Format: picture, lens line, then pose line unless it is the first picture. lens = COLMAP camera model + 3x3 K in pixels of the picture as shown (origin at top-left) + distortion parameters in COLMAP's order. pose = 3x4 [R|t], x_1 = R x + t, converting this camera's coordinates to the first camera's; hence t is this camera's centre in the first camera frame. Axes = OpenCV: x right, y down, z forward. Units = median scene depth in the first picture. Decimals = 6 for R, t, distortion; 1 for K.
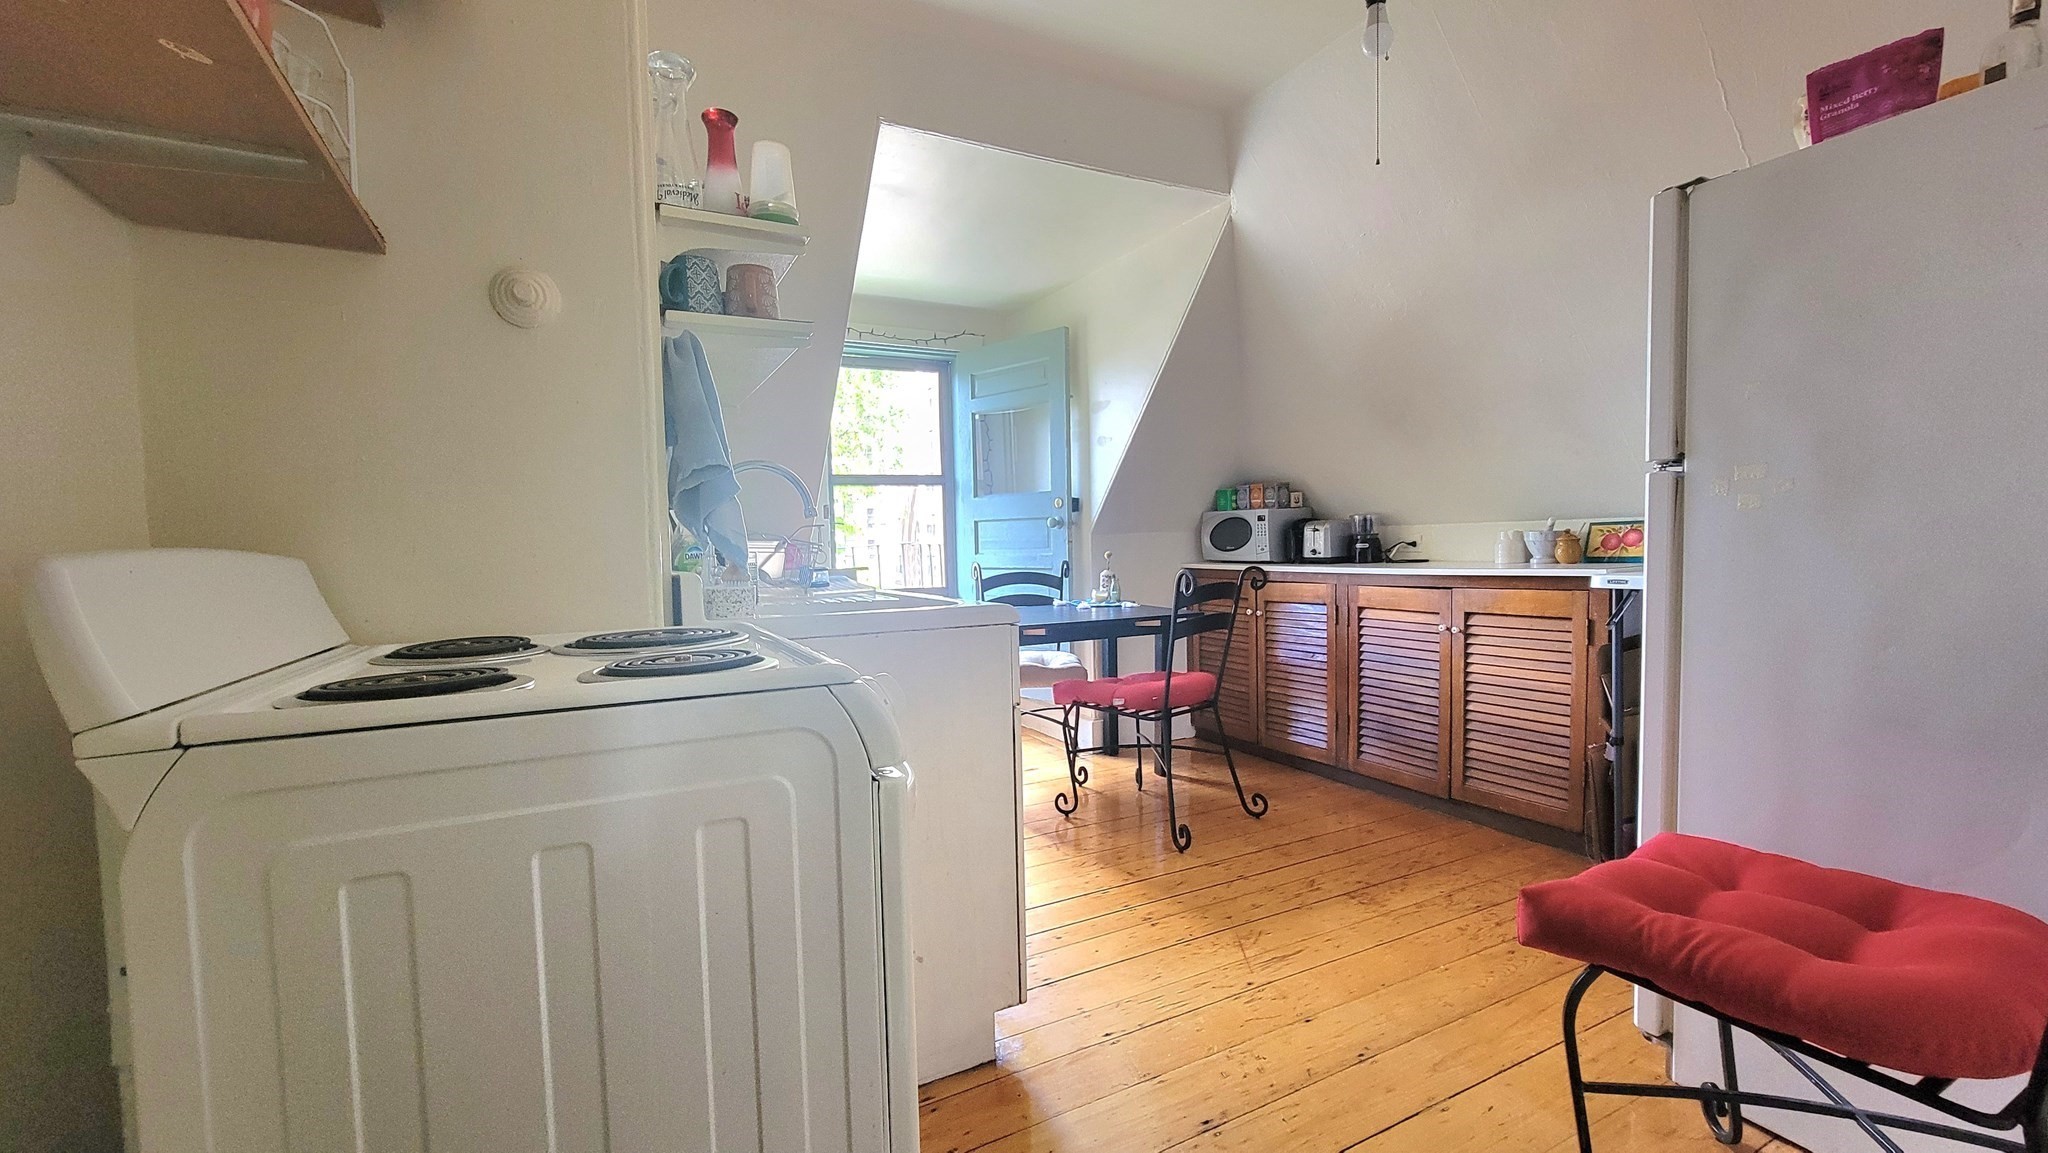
lens RADIAL K [[827.3, 0, 1022.9], [0, 827.3, 585.8], [0, 0, 1]] dist [-0.000181, -0.000020]
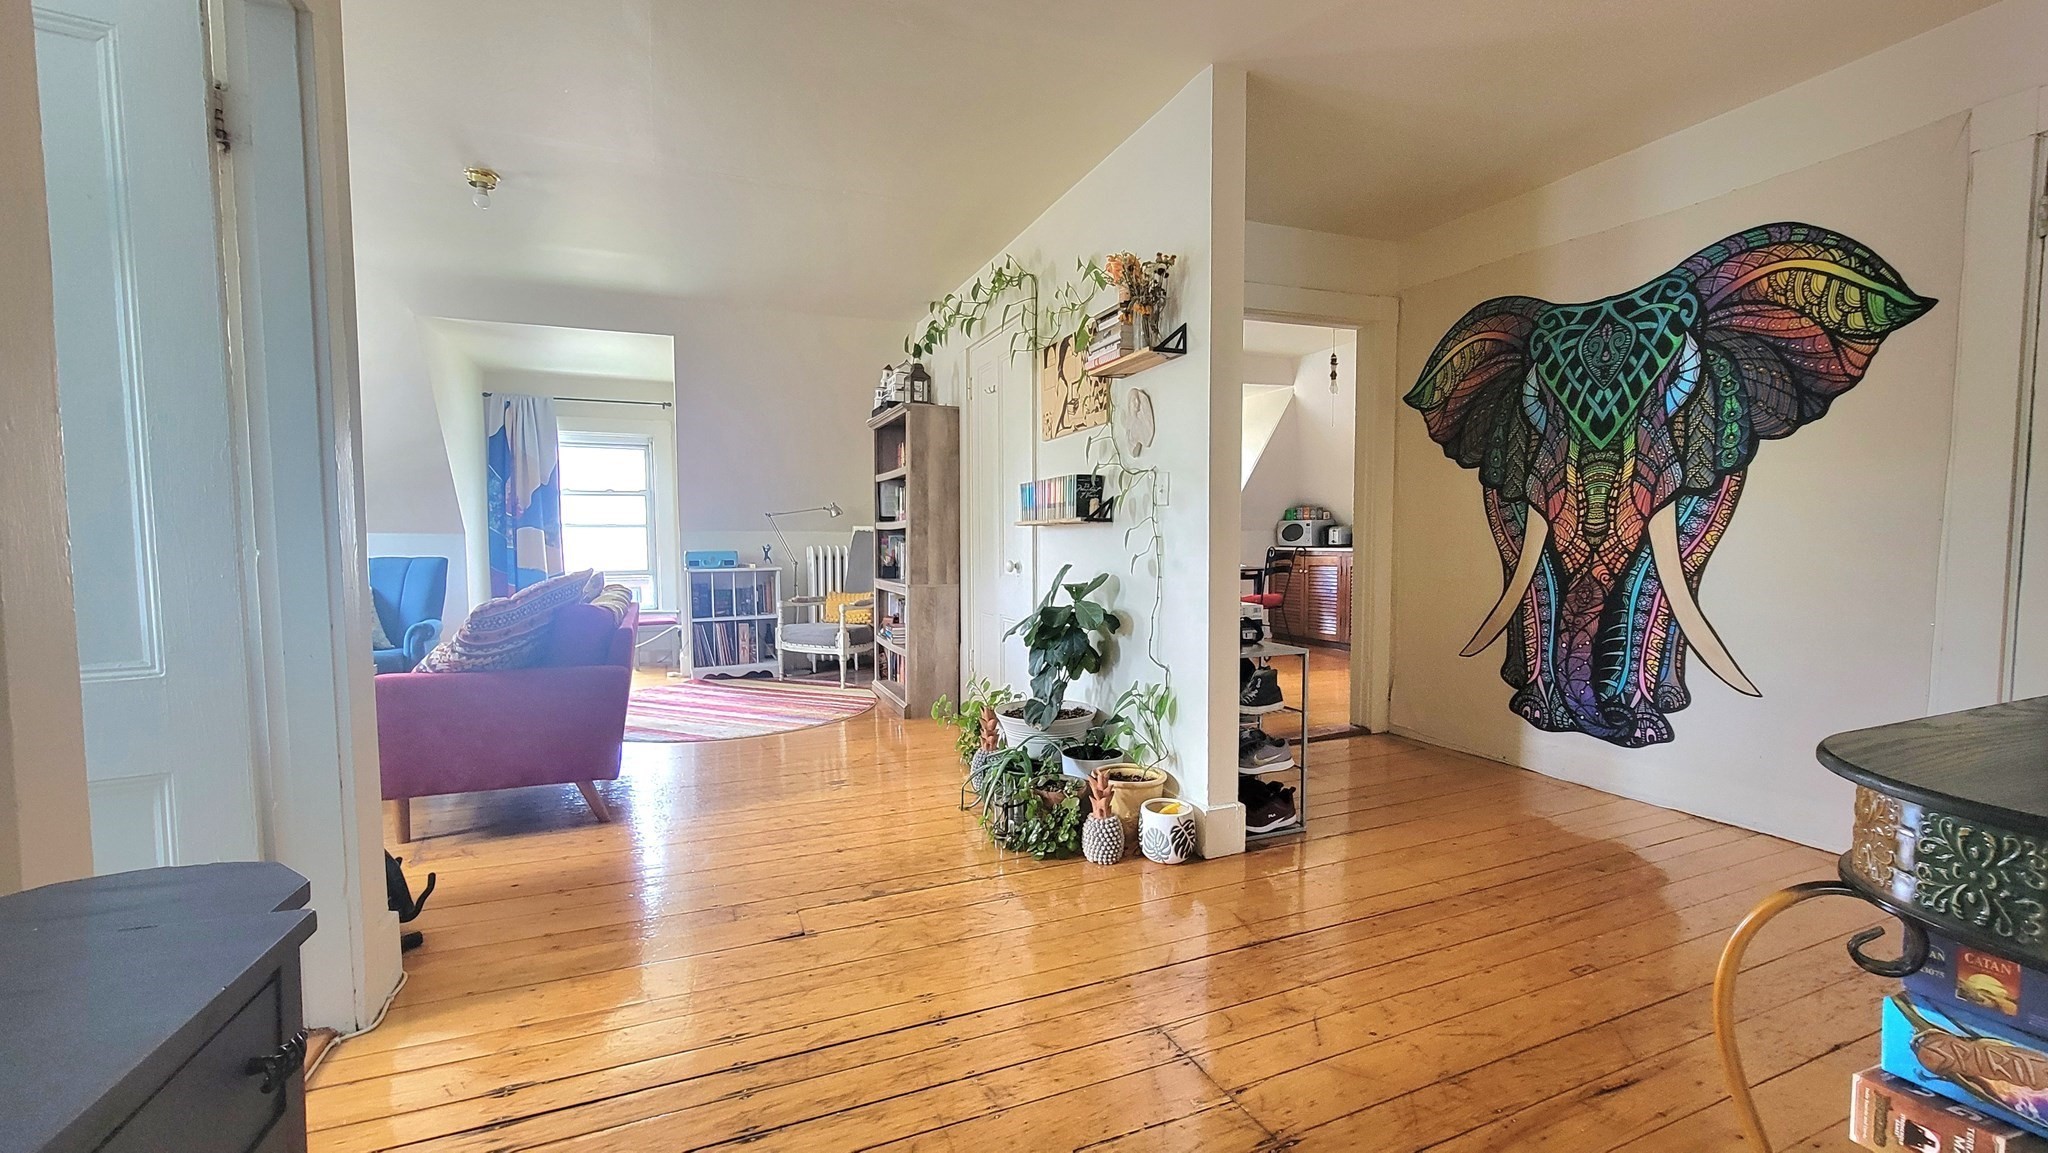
lens RADIAL K [[827.3, 0, 1016.5], [0, 827.3, 579.9], [0, 0, 1]] dist [-0.000181, -0.000020]
pose [[0.994518, 0.010342, -0.104054, -0.217804], [-0.010165, 0.999946, 0.002235, 0.058099], [0.104072, -0.001165, 0.994569, -1.129136]]
